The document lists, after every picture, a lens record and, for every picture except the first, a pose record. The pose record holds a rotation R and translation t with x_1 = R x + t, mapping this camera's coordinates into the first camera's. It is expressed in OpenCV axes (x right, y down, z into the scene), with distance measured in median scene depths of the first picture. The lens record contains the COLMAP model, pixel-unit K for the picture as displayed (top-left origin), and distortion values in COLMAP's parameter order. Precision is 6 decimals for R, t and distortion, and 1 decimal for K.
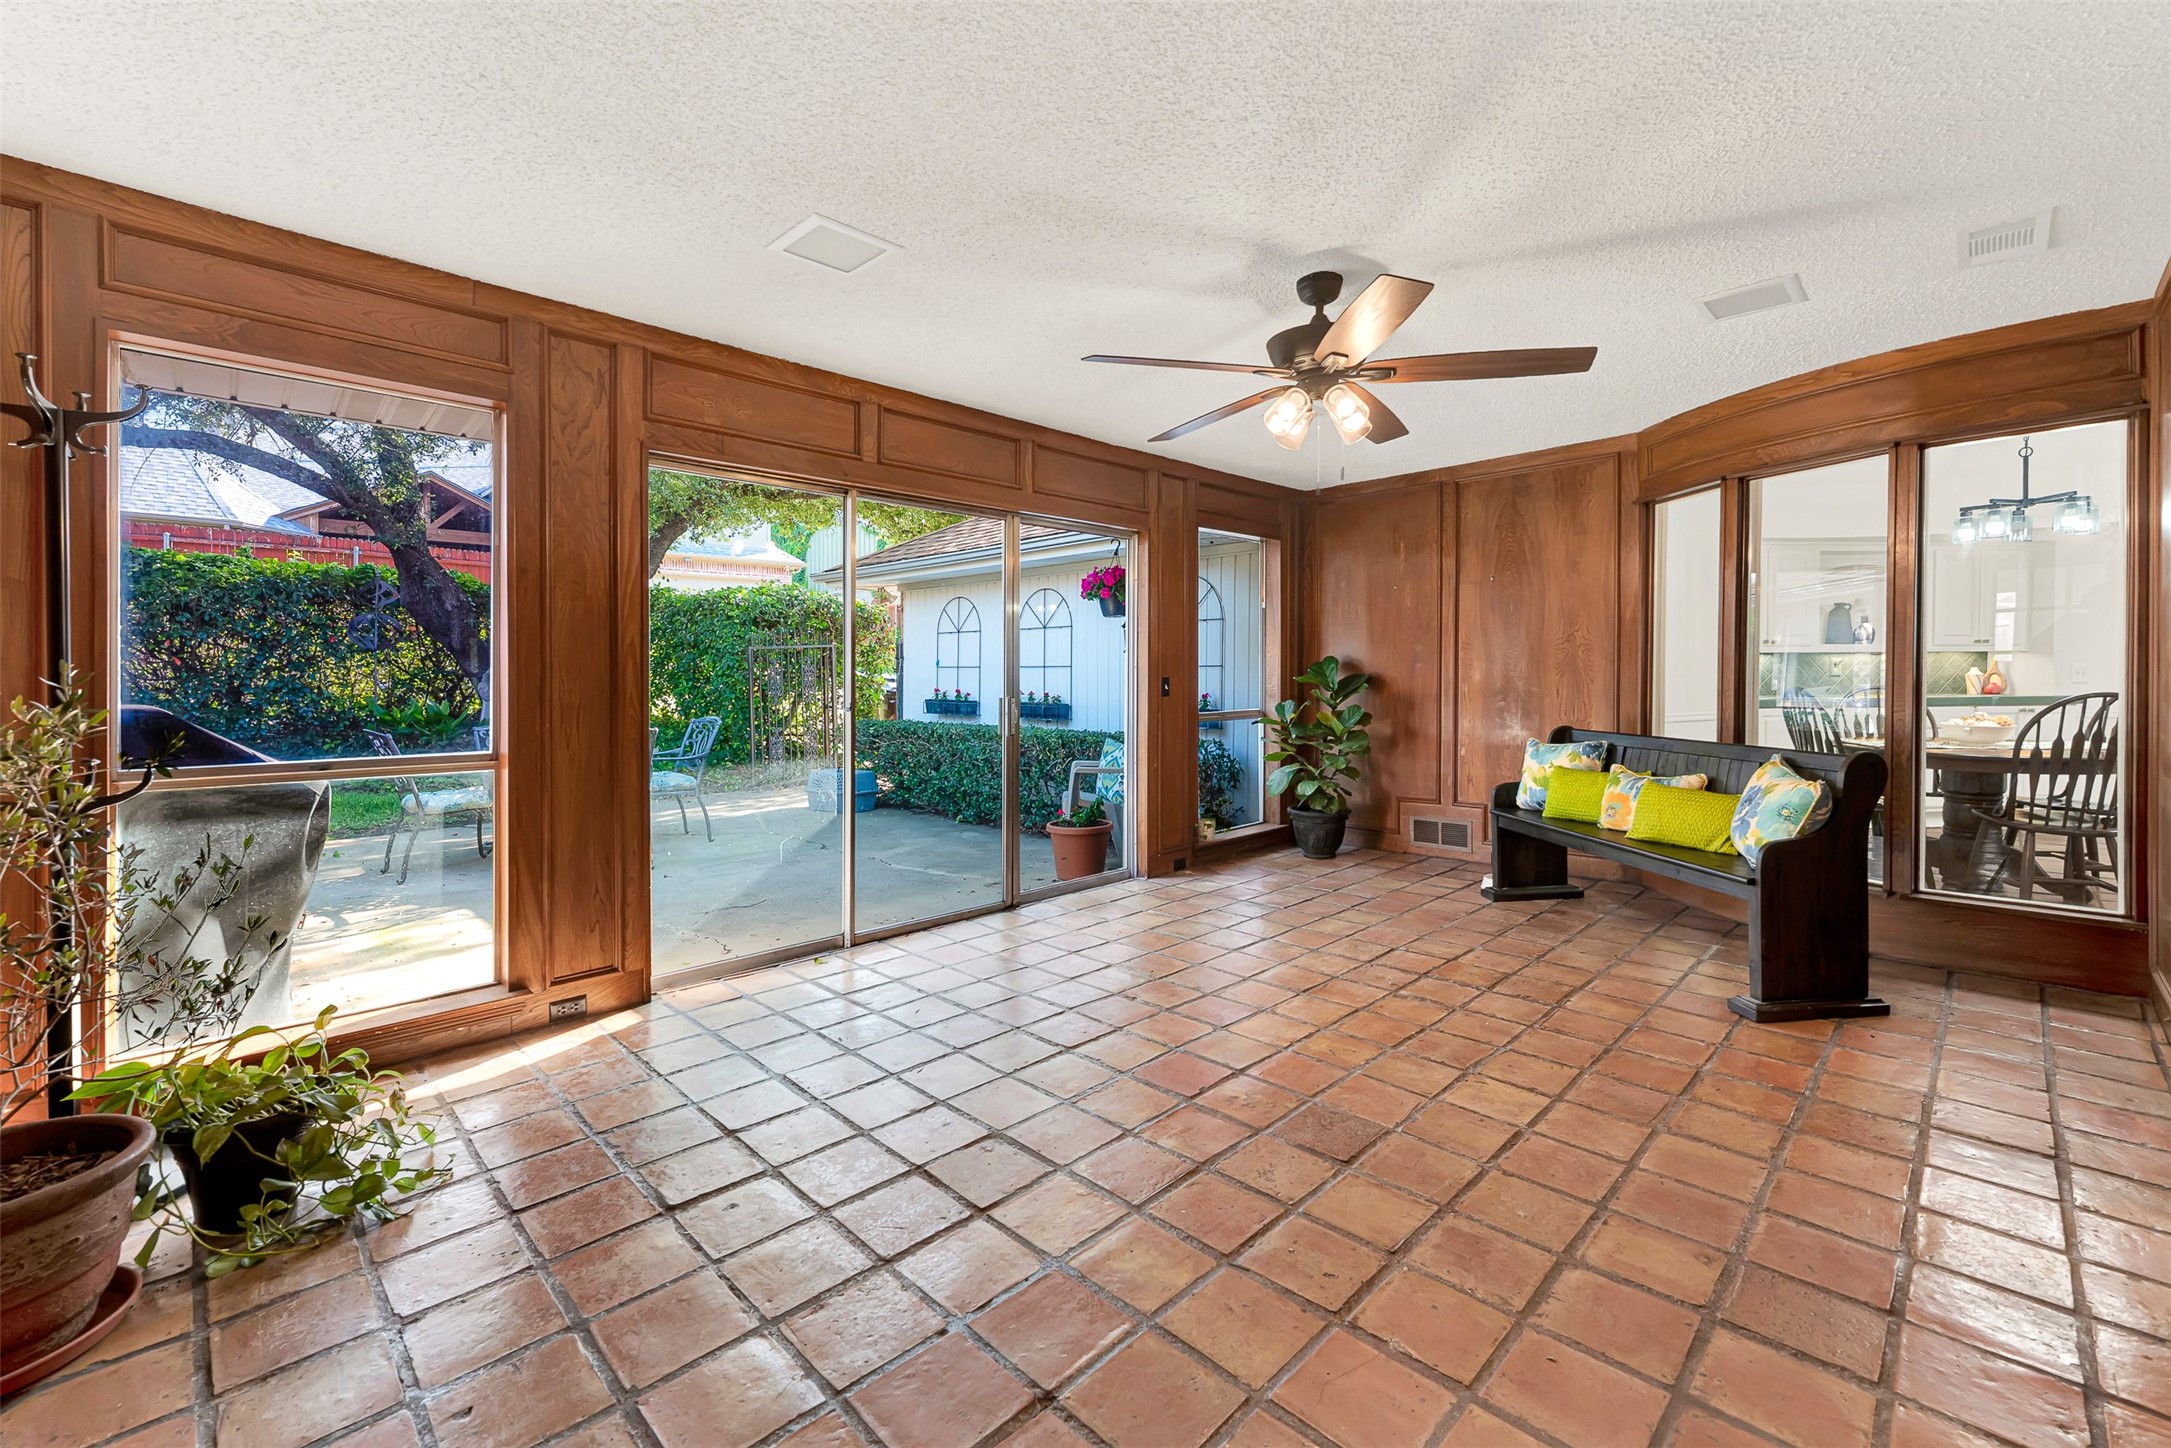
lens RADIAL K [[900.6, 0, 1090.3], [0, 900.6, 695.3], [0, 0, 1]] dist [0.002583, 0.000249]
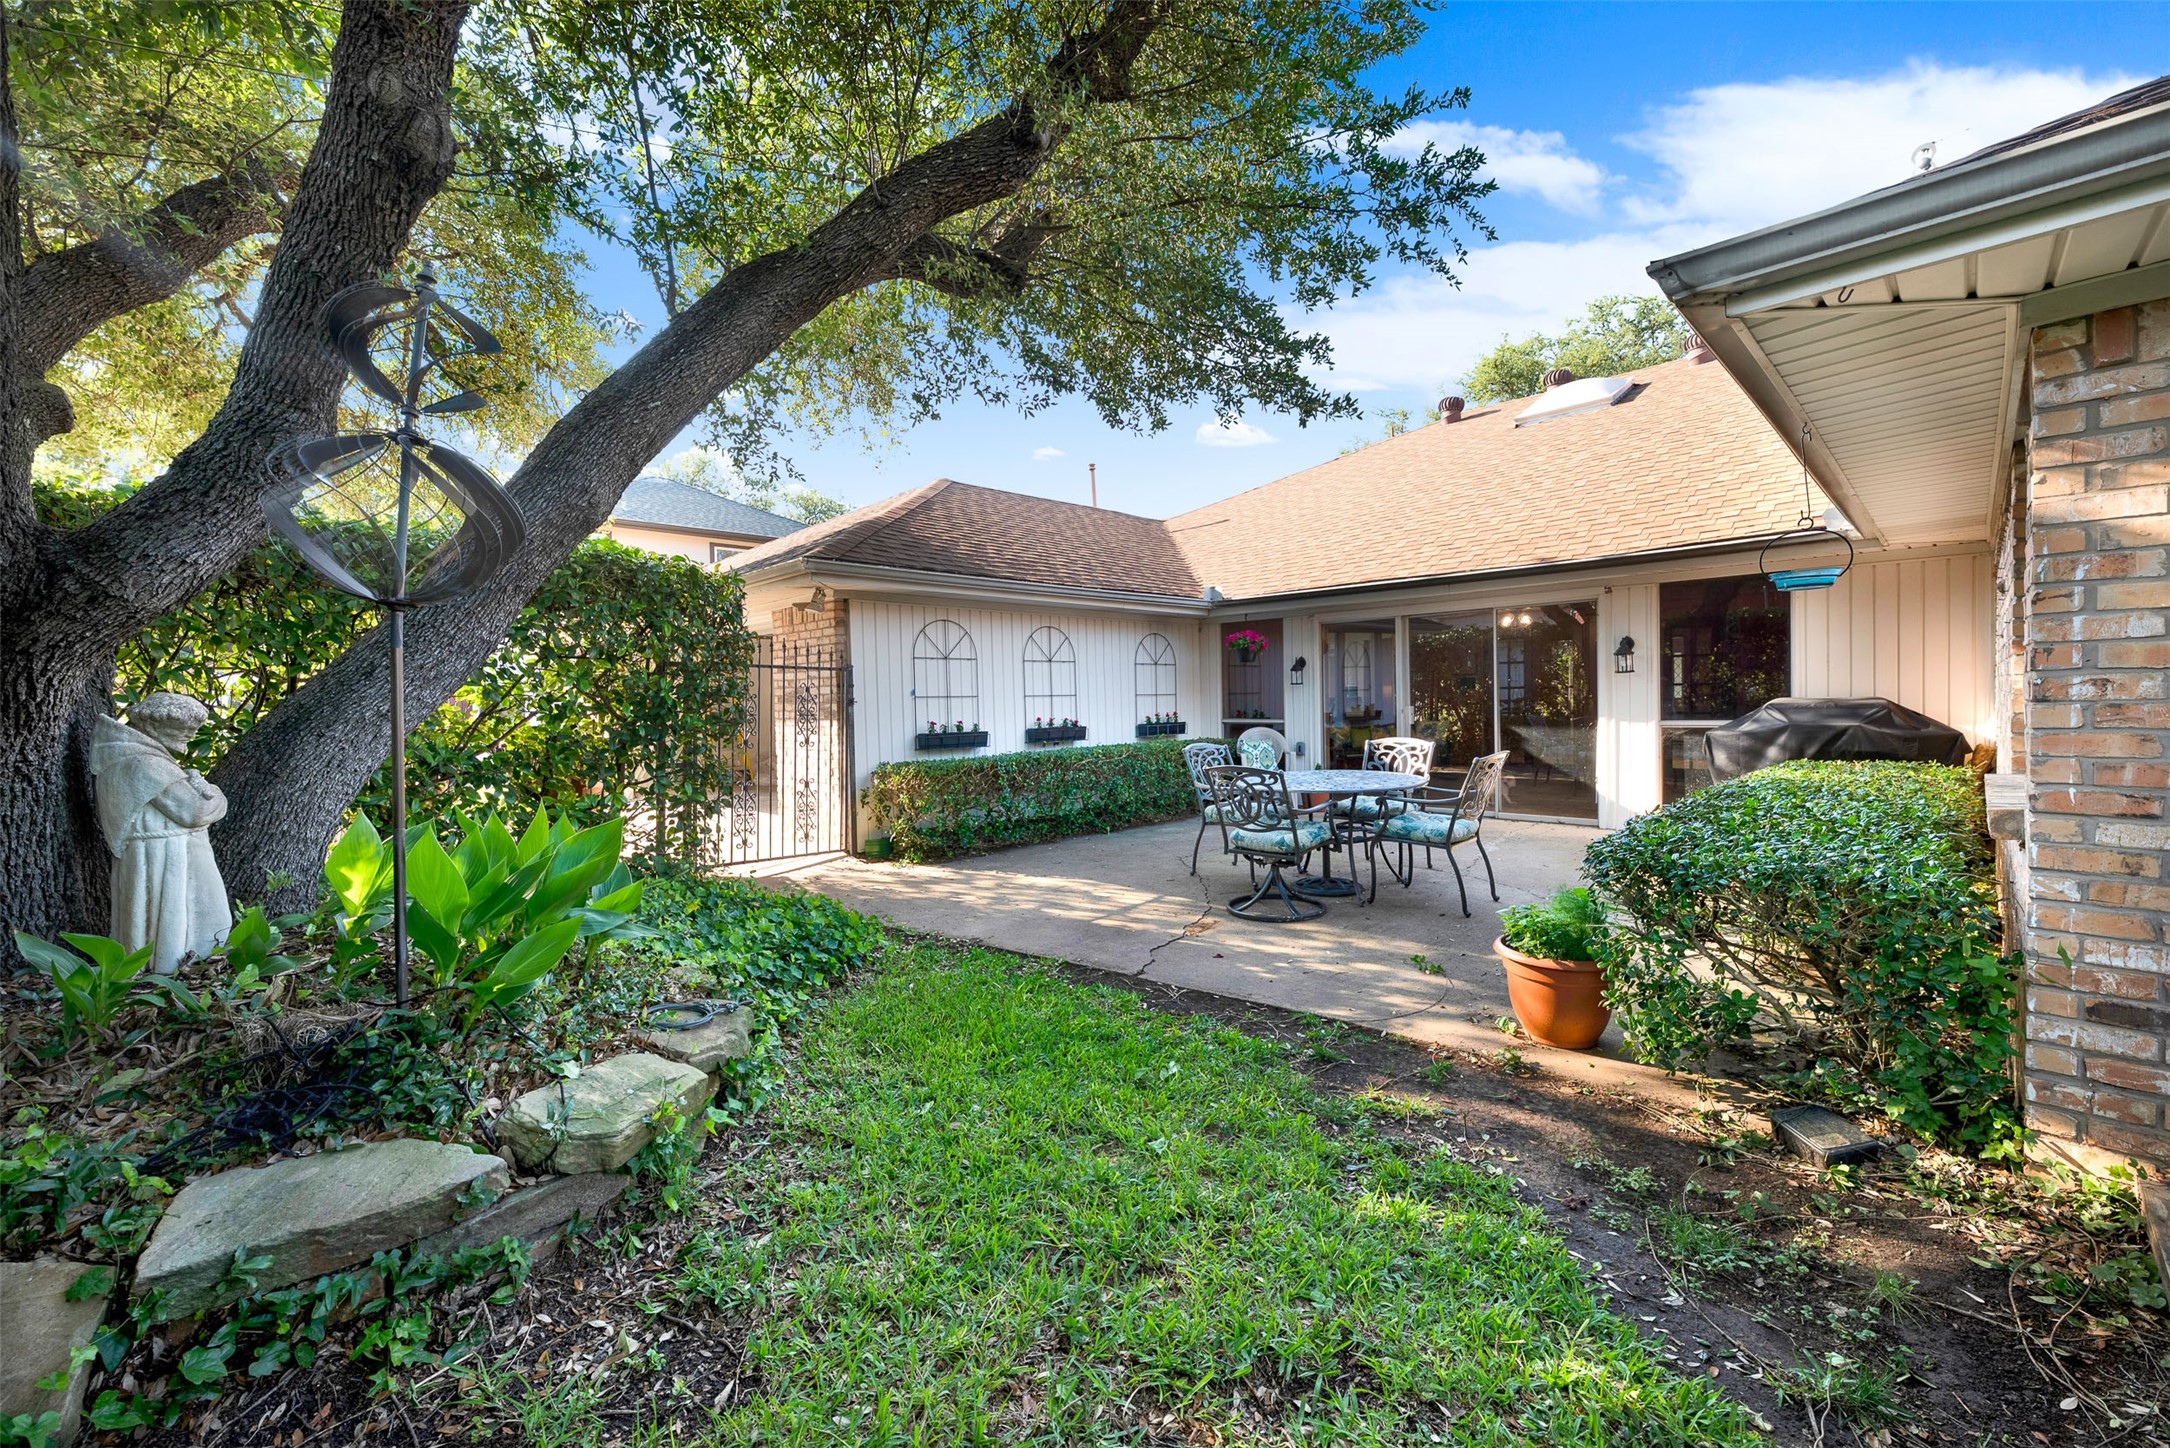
lens RADIAL K [[900.2, 0, 1089.8], [0, 900.2, 695.3], [0, 0, 1]] dist [0.002583, 0.000249]
pose [[-0.009383, -0.004012, 0.999948, -1.165355], [0.040576, 0.999167, 0.004390, -0.034582], [-0.999132, 0.040615, -0.009213, 0.947077]]
